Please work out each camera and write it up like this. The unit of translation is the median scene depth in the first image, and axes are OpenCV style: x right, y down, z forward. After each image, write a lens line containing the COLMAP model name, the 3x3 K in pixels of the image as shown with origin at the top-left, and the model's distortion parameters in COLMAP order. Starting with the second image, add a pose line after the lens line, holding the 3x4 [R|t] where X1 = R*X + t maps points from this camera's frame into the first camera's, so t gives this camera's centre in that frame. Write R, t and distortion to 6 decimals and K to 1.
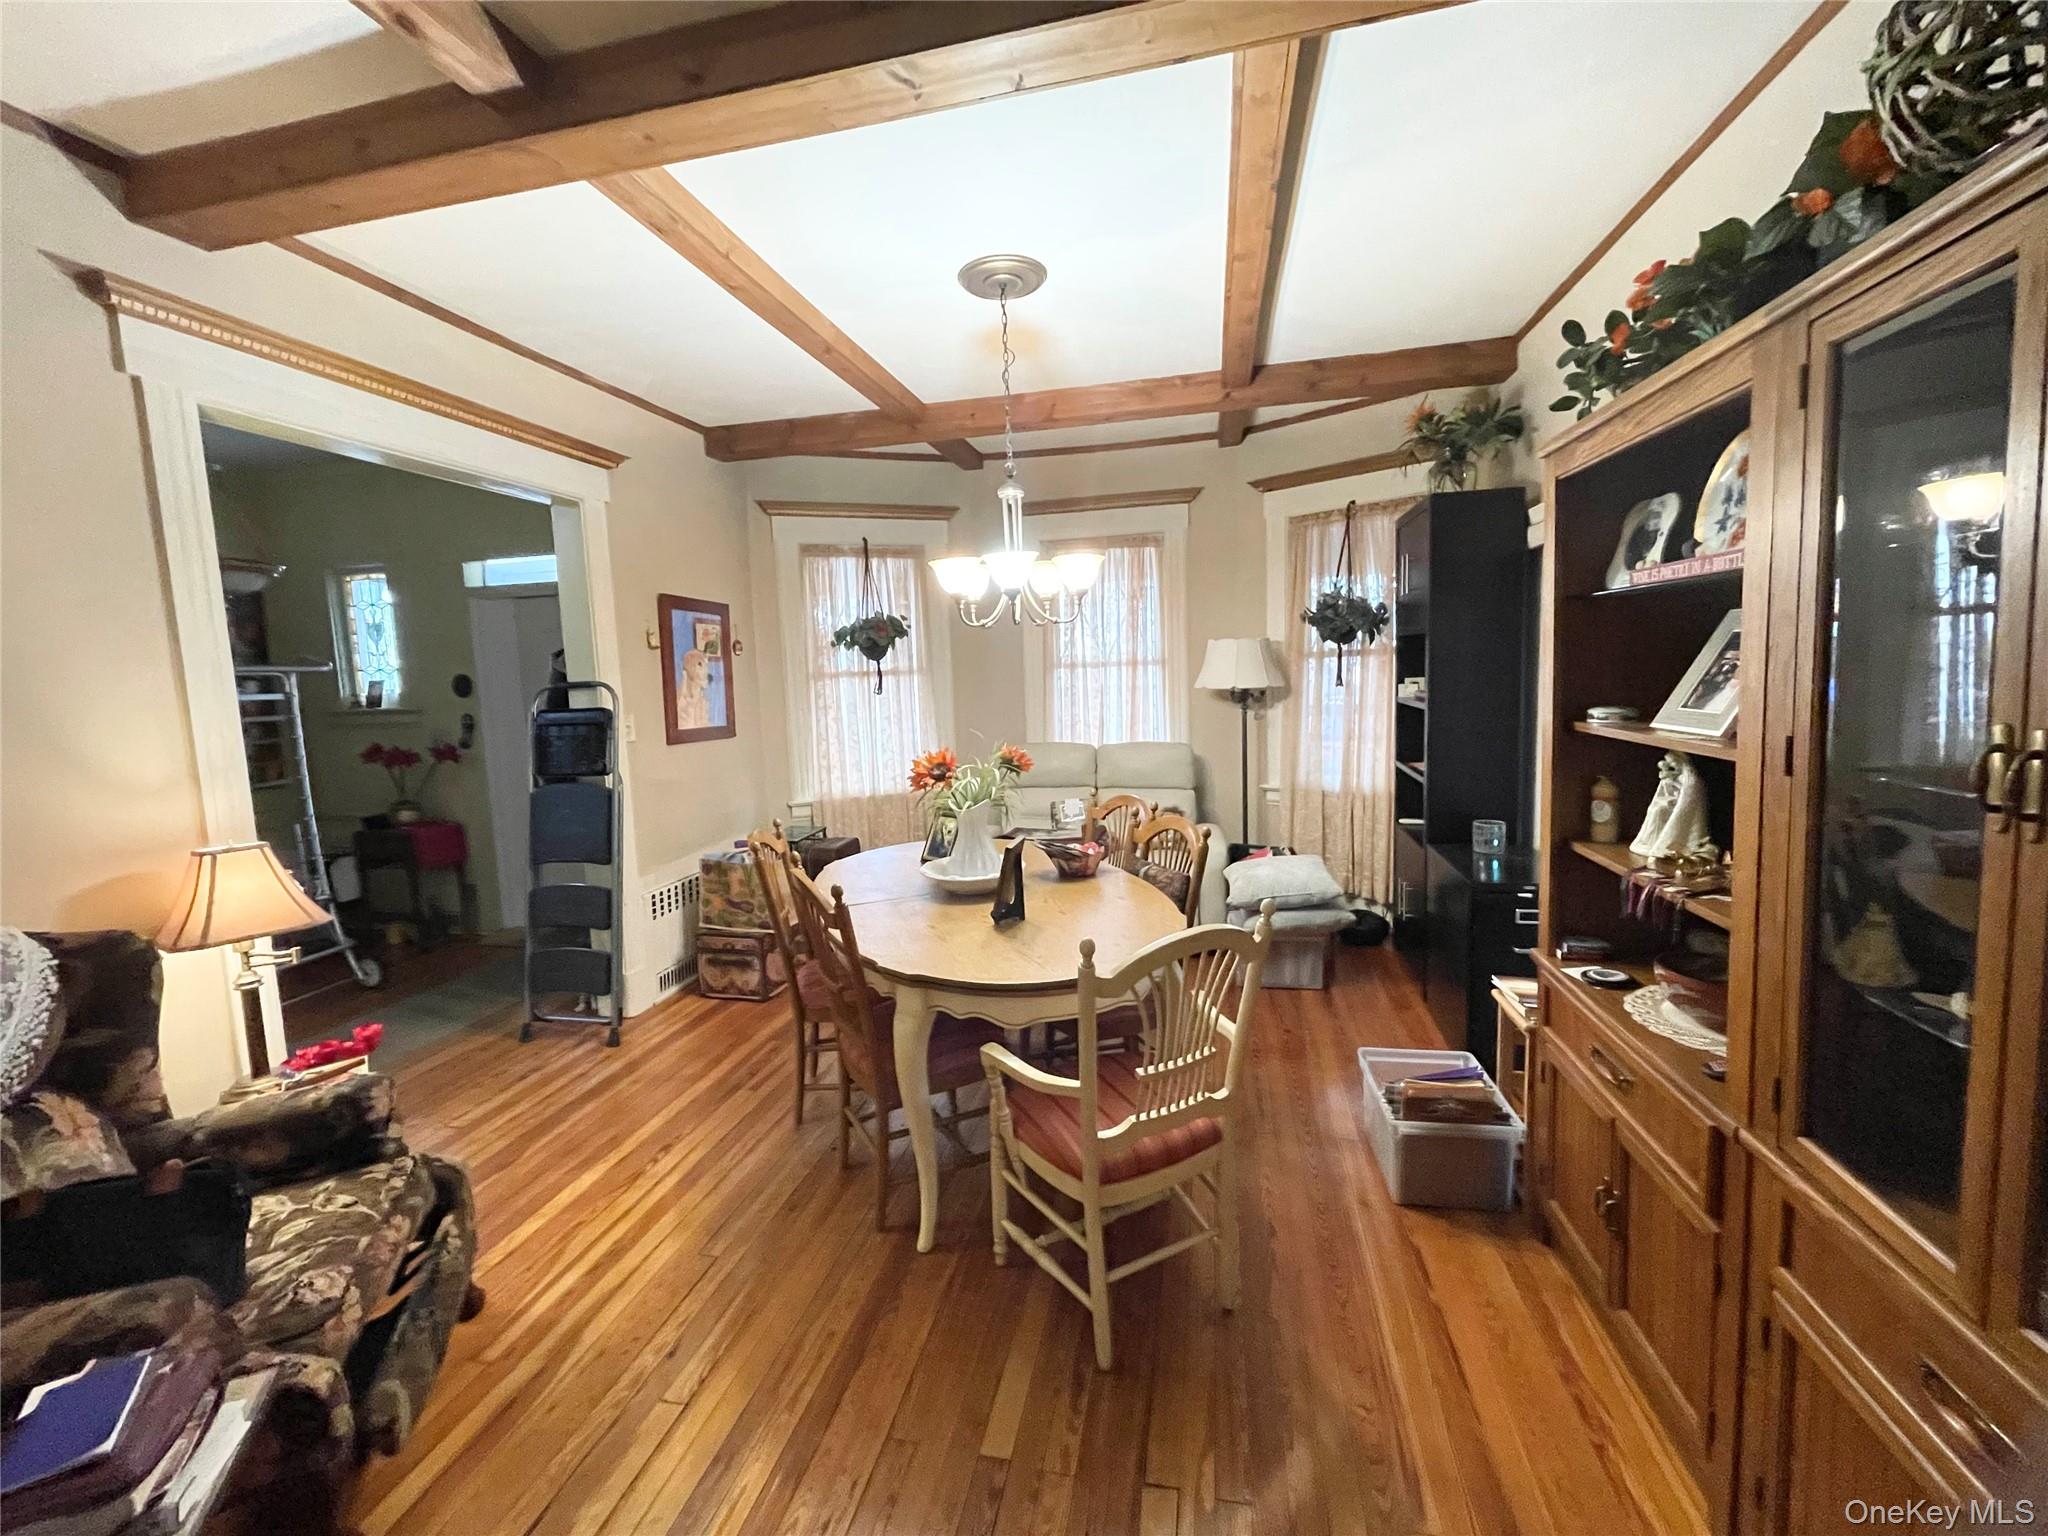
lens RADIAL K [[821.8, 0, 1028.5], [0, 821.8, 757.8], [0, 0, 1]] dist [-0.001118, -0.001552]
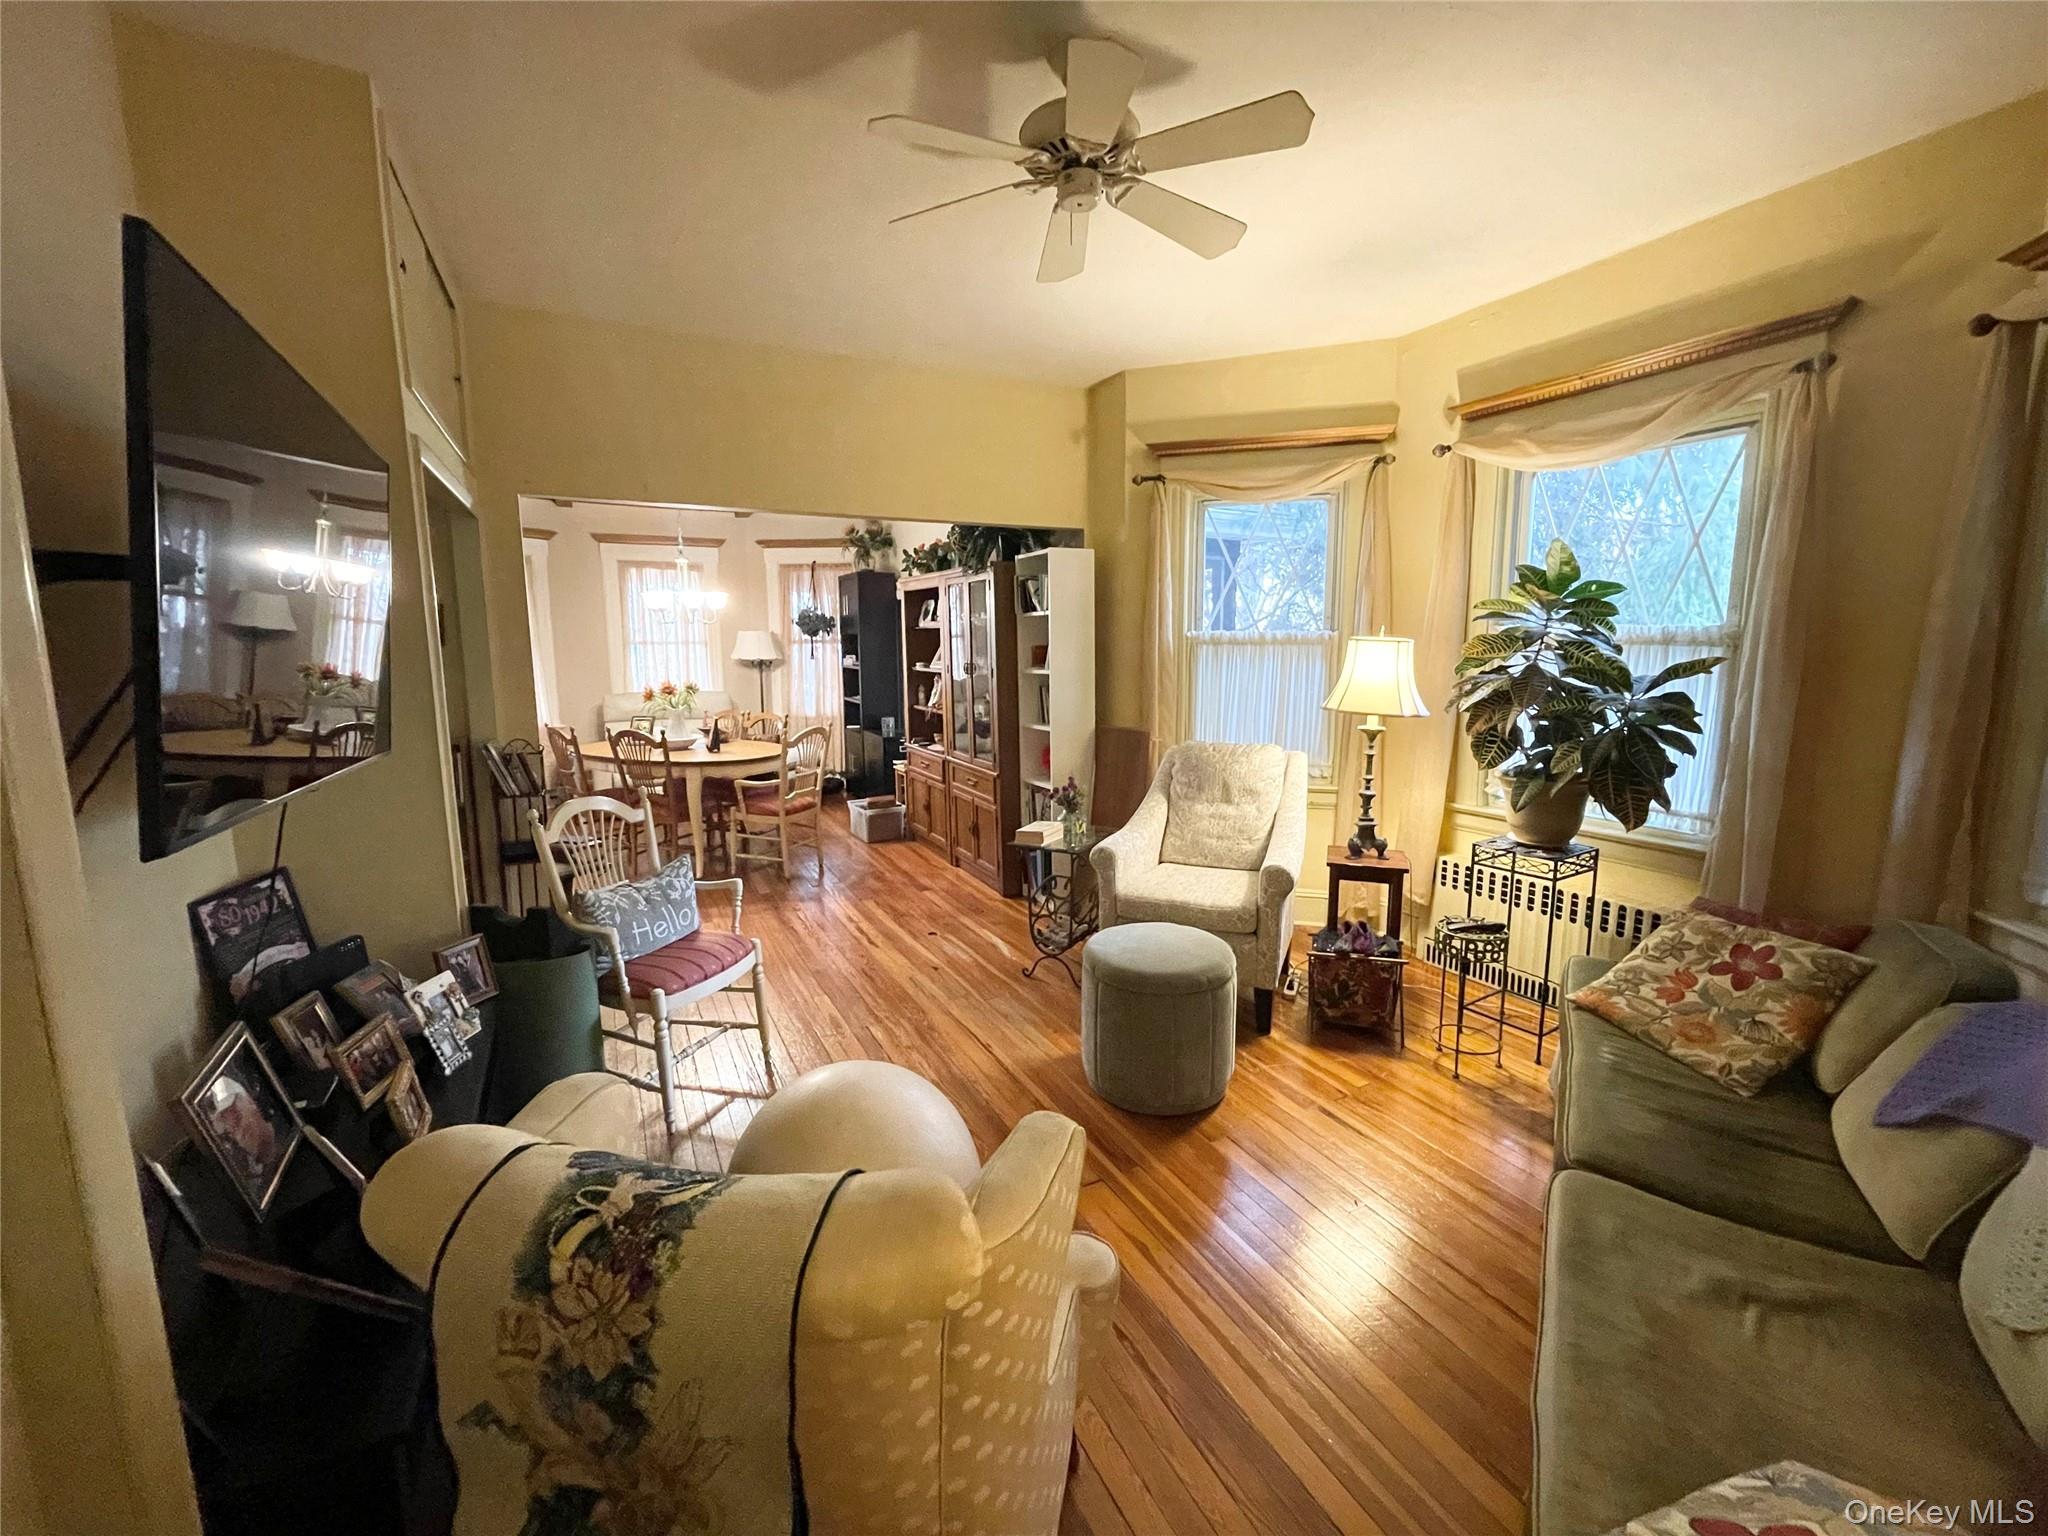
lens RADIAL K [[821.8, 0, 1026.6], [0, 821.8, 758.9], [0, 0, 1]] dist [-0.001118, -0.001552]
pose [[0.767604, -0.055406, 0.638525, -0.501382], [0.042643, 0.998464, 0.035375, 0.103948], [-0.639504, 0.000075, 0.768788, -0.828063]]
